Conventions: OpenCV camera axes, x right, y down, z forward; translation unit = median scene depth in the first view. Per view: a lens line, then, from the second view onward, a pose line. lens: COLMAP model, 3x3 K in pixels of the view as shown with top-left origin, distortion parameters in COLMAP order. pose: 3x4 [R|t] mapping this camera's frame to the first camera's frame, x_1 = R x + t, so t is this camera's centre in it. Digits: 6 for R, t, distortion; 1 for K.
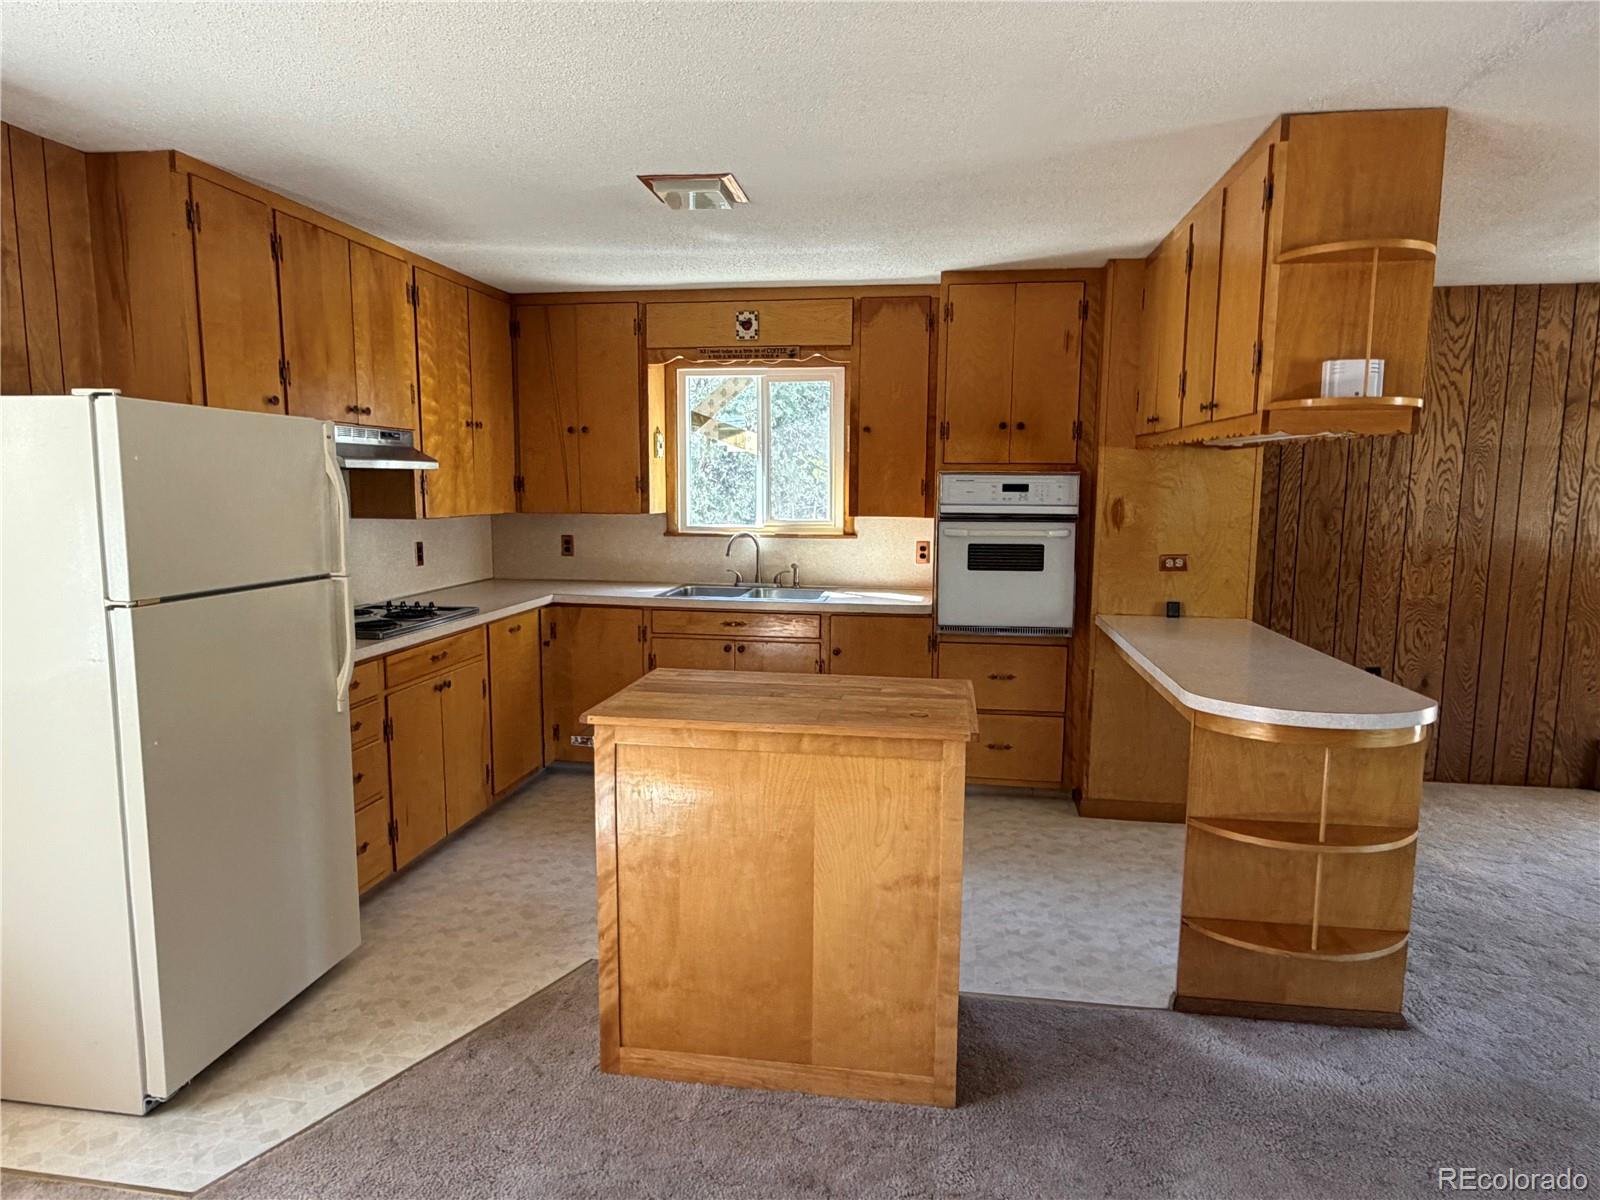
lens RADIAL K [[966.7, 0, 796.1], [0, 966.7, 602.2], [0, 0, 1]] dist [0.002119, 0.000965]
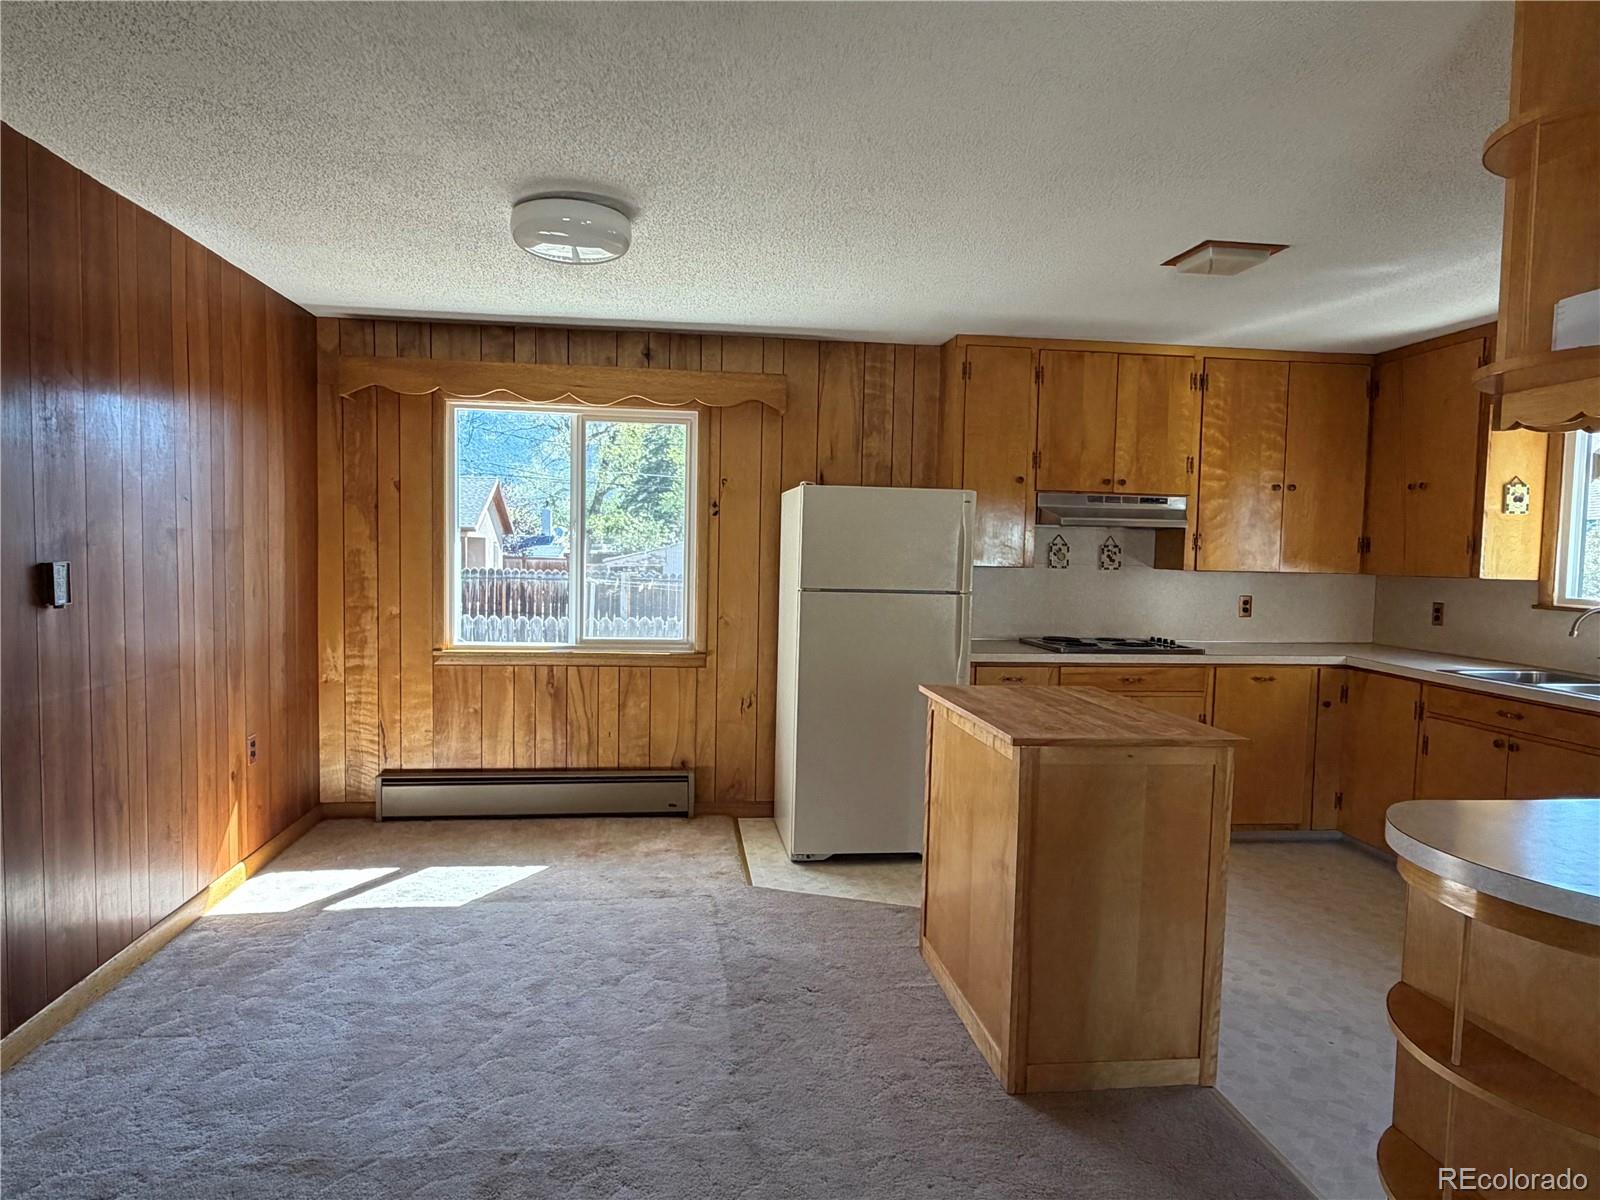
lens RADIAL K [[969.1, 0, 790.6], [0, 969.1, 605.6], [0, 0, 1]] dist [0.000923, 0.000230]
pose [[0.271150, 0.056624, -0.960870, 0.607540], [-0.138458, 0.990181, 0.019279, -0.000147], [0.952527, 0.127813, 0.276327, 0.223235]]
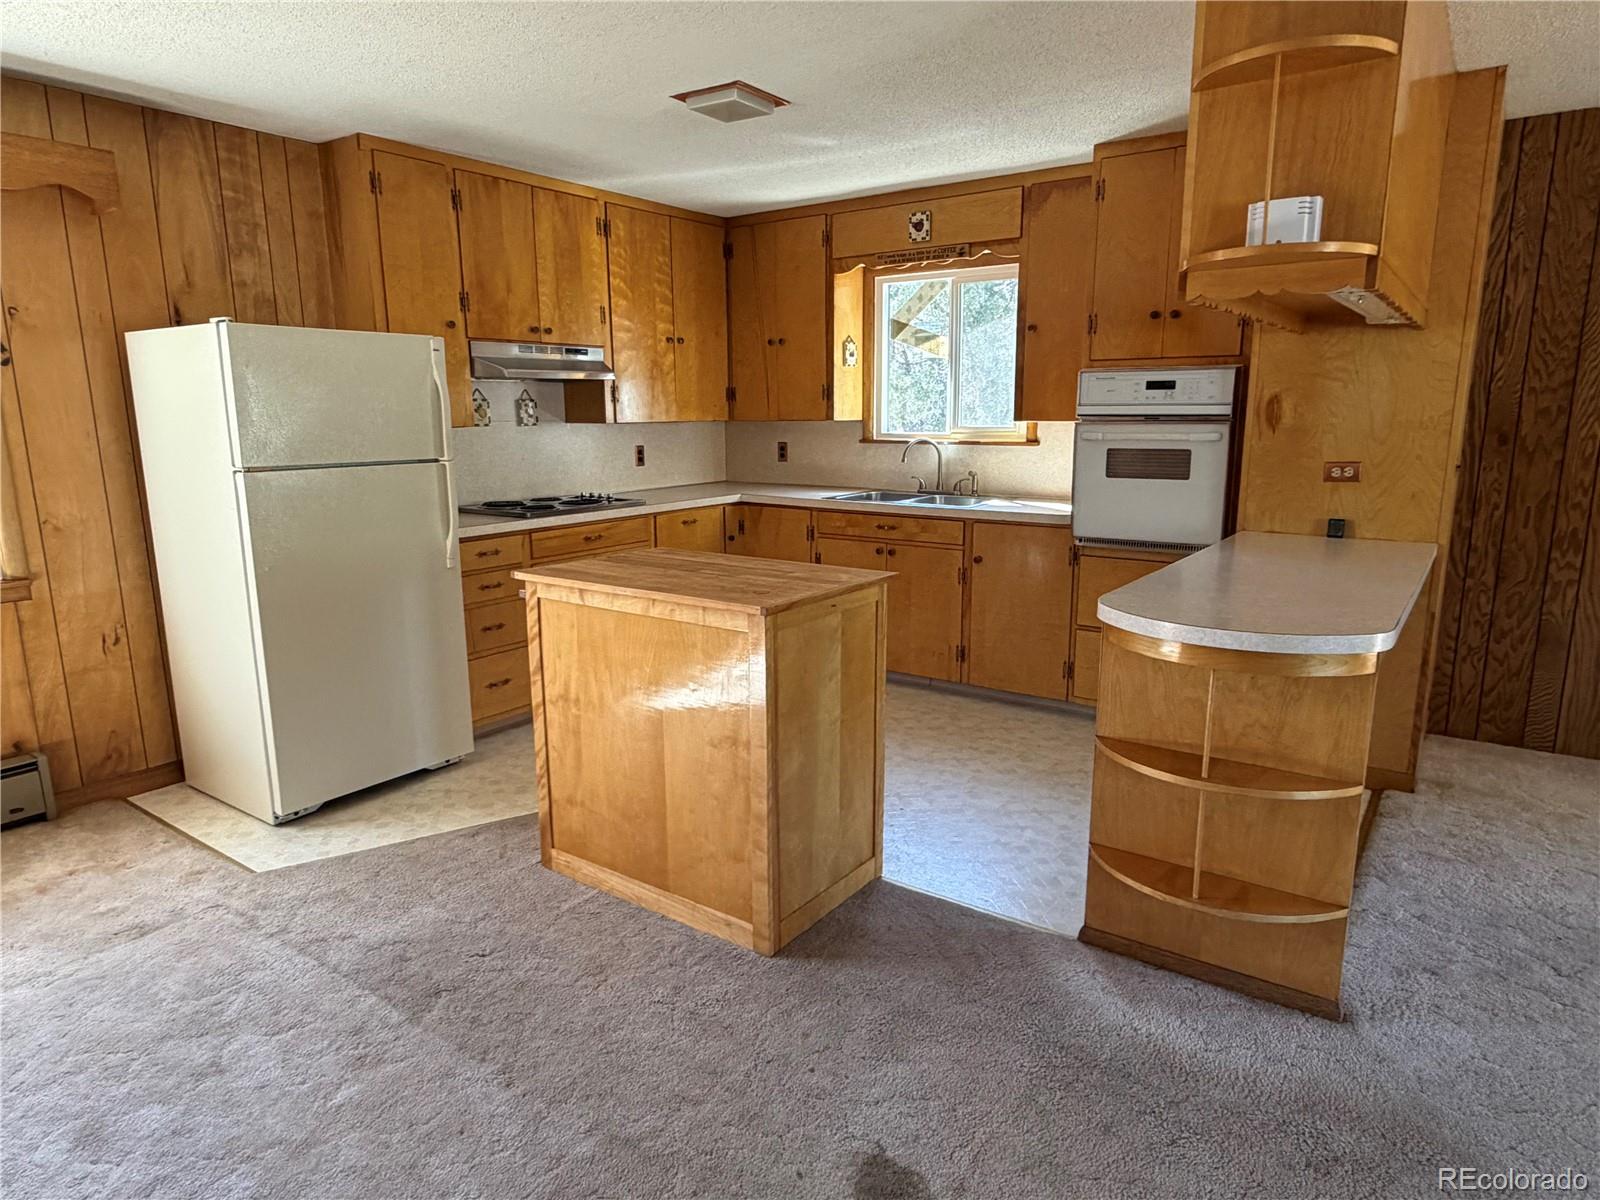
lens RADIAL K [[968.0, 0, 792.4], [0, 968.0, 601.4], [0, 0, 1]] dist [0.001410, 0.001015]
pose [[0.889815, 0.077423, -0.449705, 0.353919], [-0.043509, 0.995406, 0.085283, 0.019479], [0.454242, -0.056320, 0.889097, 0.041662]]
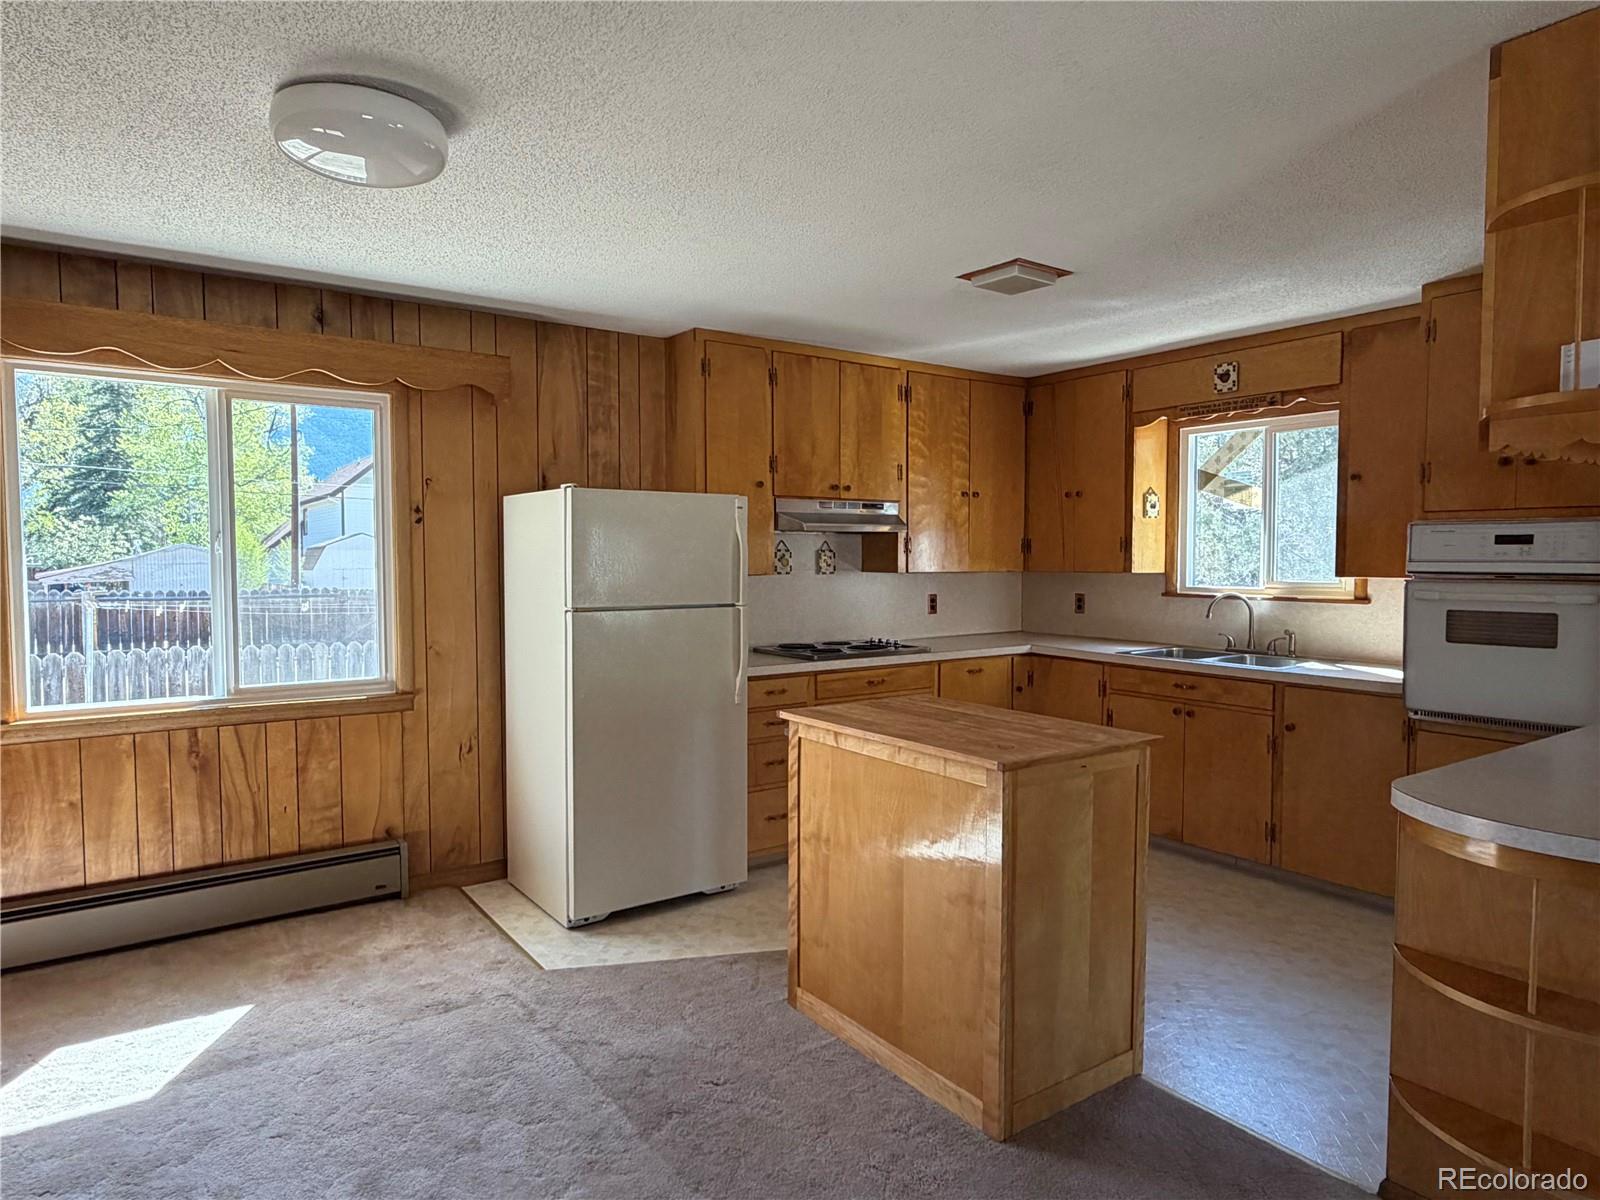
lens RADIAL K [[968.8, 0, 798.1], [0, 968.8, 601.6], [0, 0, 1]] dist [0.001872, 0.000499]
pose [[0.696182, 0.028439, -0.717302, 0.400471], [-0.084380, 0.995530, -0.042425, 0.013286], [0.712889, 0.090062, 0.695470, 0.055511]]
